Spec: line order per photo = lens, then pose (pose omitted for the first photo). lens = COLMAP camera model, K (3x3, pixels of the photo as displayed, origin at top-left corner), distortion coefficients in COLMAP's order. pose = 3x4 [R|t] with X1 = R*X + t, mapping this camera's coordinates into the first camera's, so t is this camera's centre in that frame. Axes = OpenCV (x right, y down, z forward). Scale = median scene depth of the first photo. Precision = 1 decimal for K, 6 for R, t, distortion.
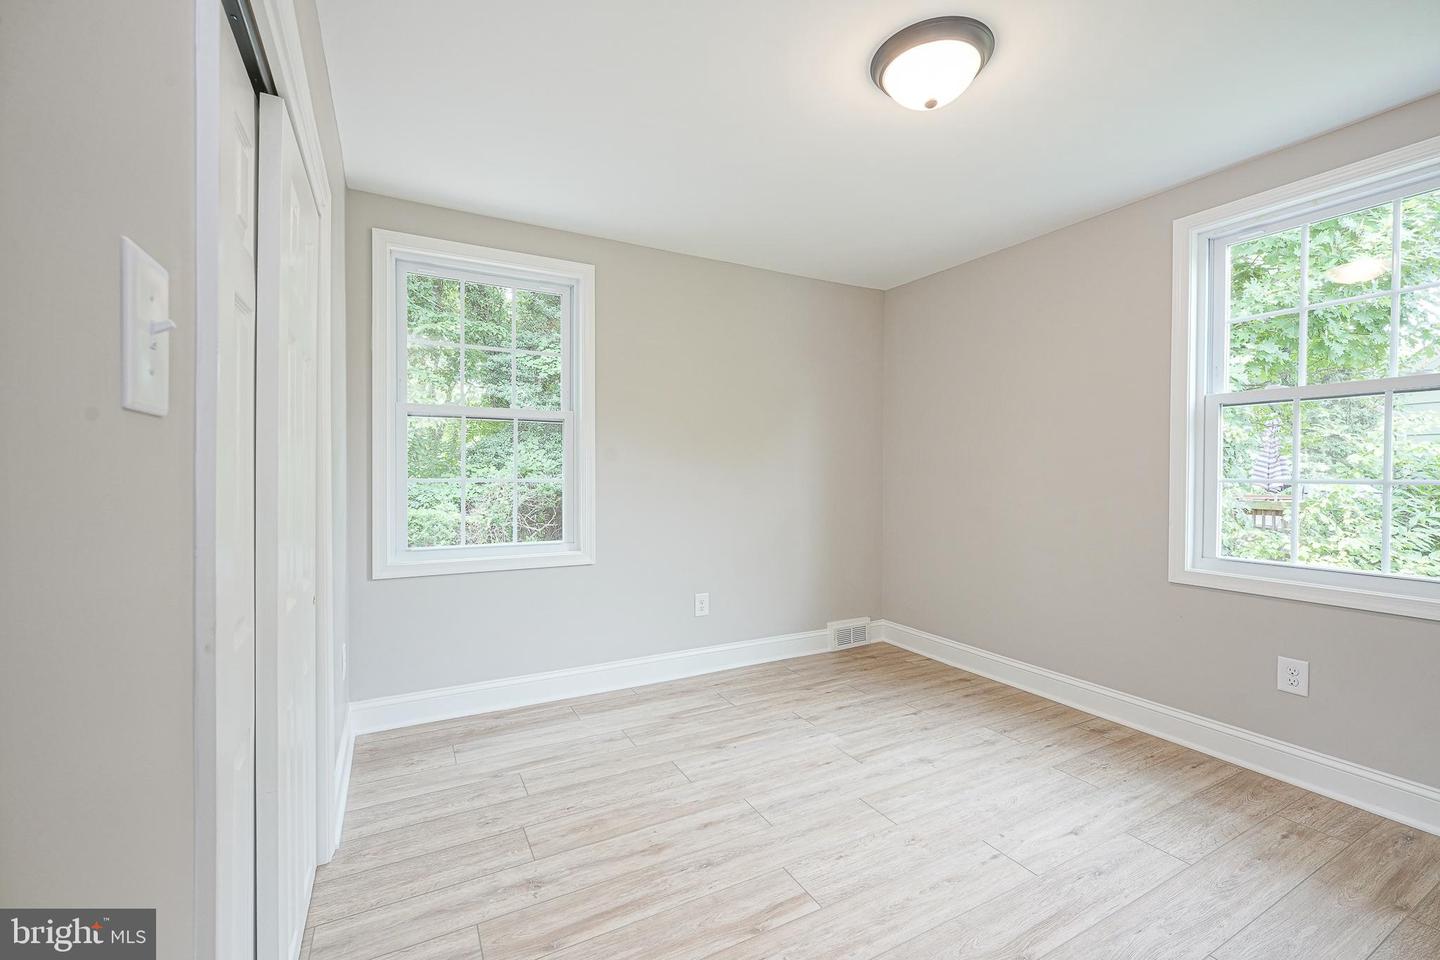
lens RADIAL K [[582.9, 0, 696.3], [0, 582.9, 476.4], [0, 0, 1]] dist [0.001098, -0.000233]
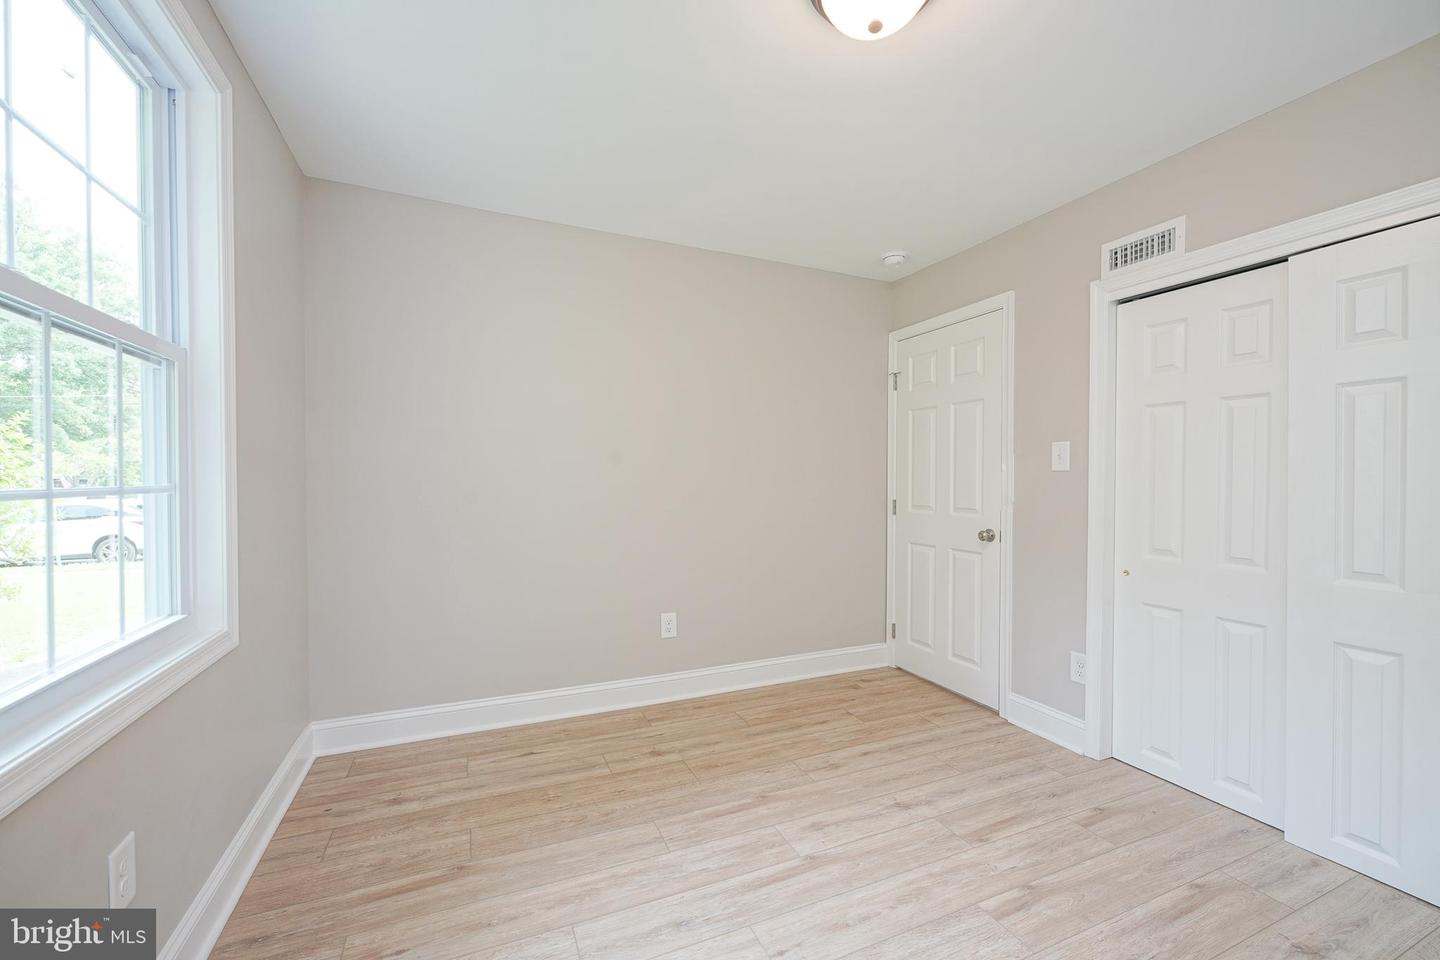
lens RADIAL K [[581.4, 0, 719.5], [0, 581.4, 489.7], [0, 0, 1]] dist [-0.001012, 0.000053]
pose [[-0.999329, -0.009364, 0.035406, 0.332566], [-0.008386, 0.999582, 0.027671, -0.018775], [-0.035650, 0.027356, -0.998990, 1.046474]]
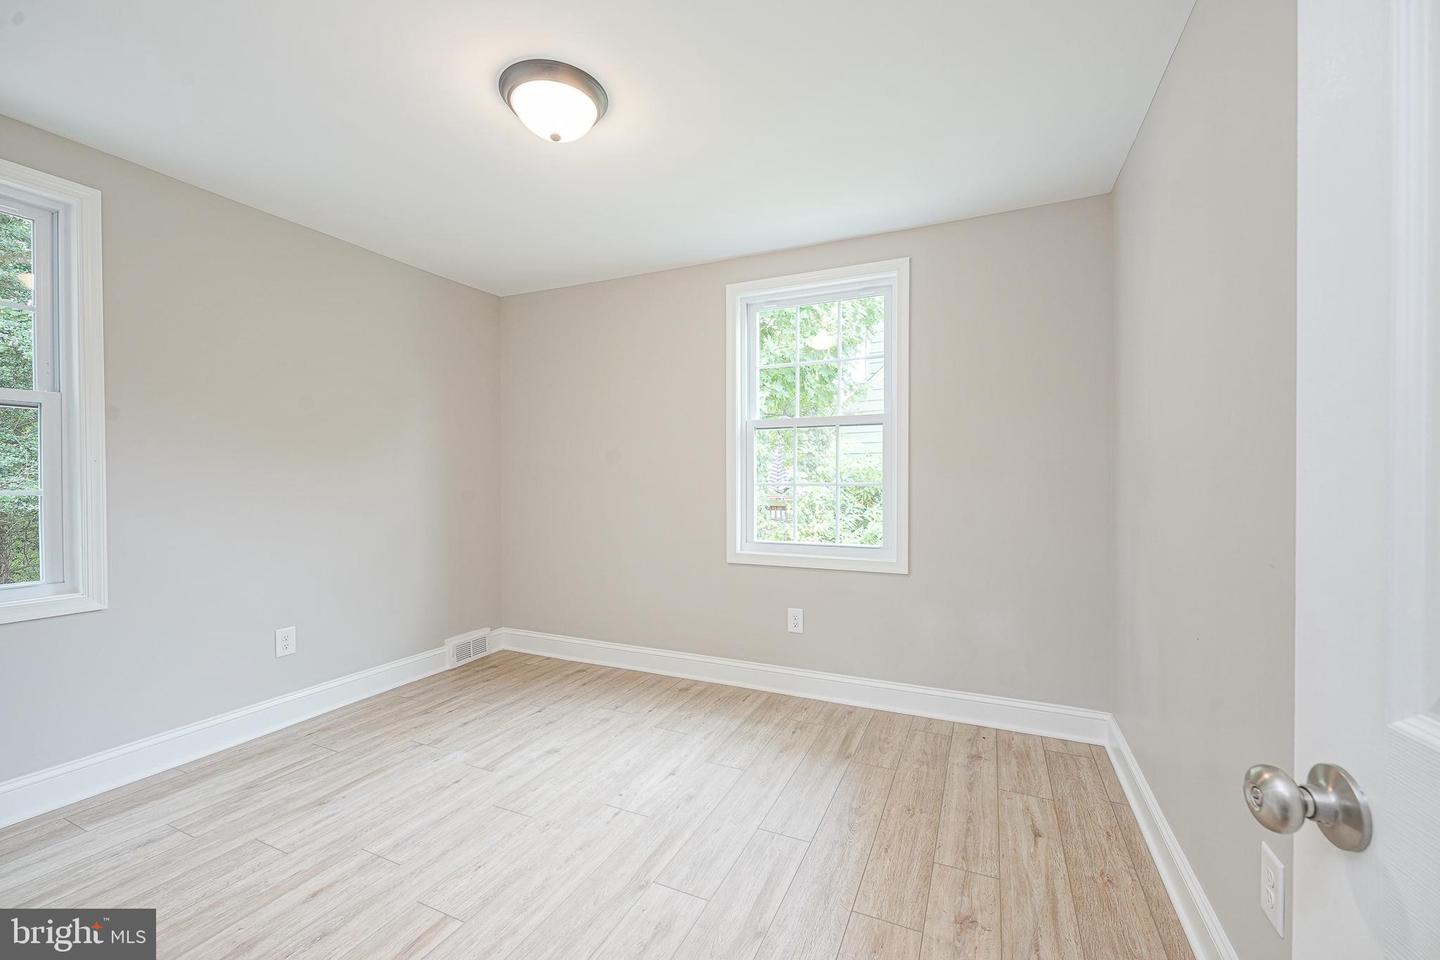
lens RADIAL K [[597.7, 0, 694.0], [0, 597.7, 478.7], [0, 0, 1]] dist [-0.000178, 0.000171]
pose [[0.803026, -0.003007, 0.595937, -0.036298], [0.008423, 0.999945, -0.006305, 0.001263], [-0.595885, 0.010083, 0.803007, -0.023131]]
